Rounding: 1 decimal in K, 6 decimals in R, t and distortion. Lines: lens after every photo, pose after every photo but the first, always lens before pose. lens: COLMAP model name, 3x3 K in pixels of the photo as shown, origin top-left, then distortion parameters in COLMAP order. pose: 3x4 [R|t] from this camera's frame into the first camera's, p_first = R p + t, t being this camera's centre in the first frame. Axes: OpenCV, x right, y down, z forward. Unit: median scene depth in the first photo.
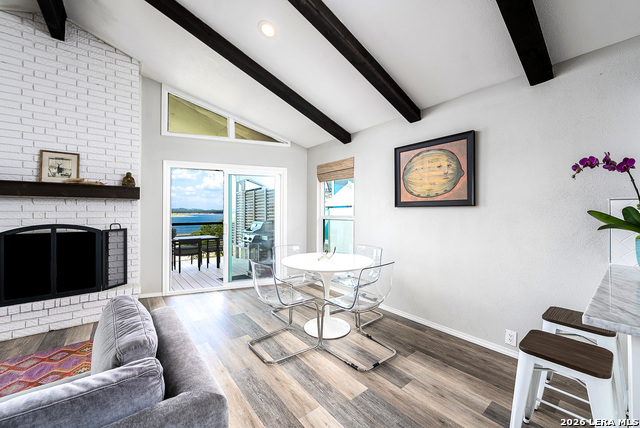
lens RADIAL K [[249.1, 0, 320.4], [0, 249.1, 209.0], [0, 0, 1]] dist [0.000746, -0.000135]
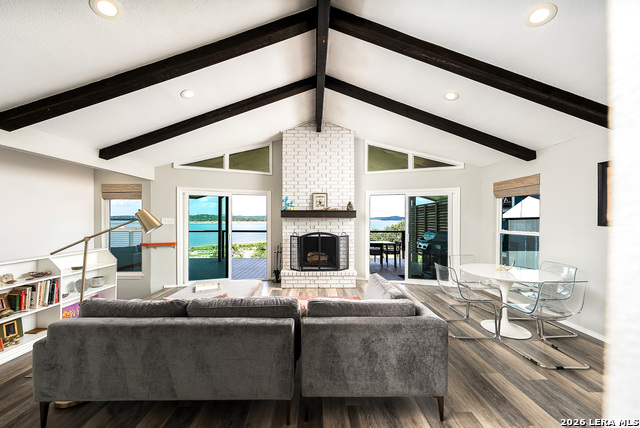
lens RADIAL K [[227.5, 0, 319.9], [0, 227.5, 219.4], [0, 0, 1]] dist [-0.000108, -0.000611]
pose [[0.791223, 0.001906, -0.611525, -0.008435], [0.005523, 0.999932, 0.010263, -0.051313], [0.611503, -0.011497, 0.791158, -0.353579]]
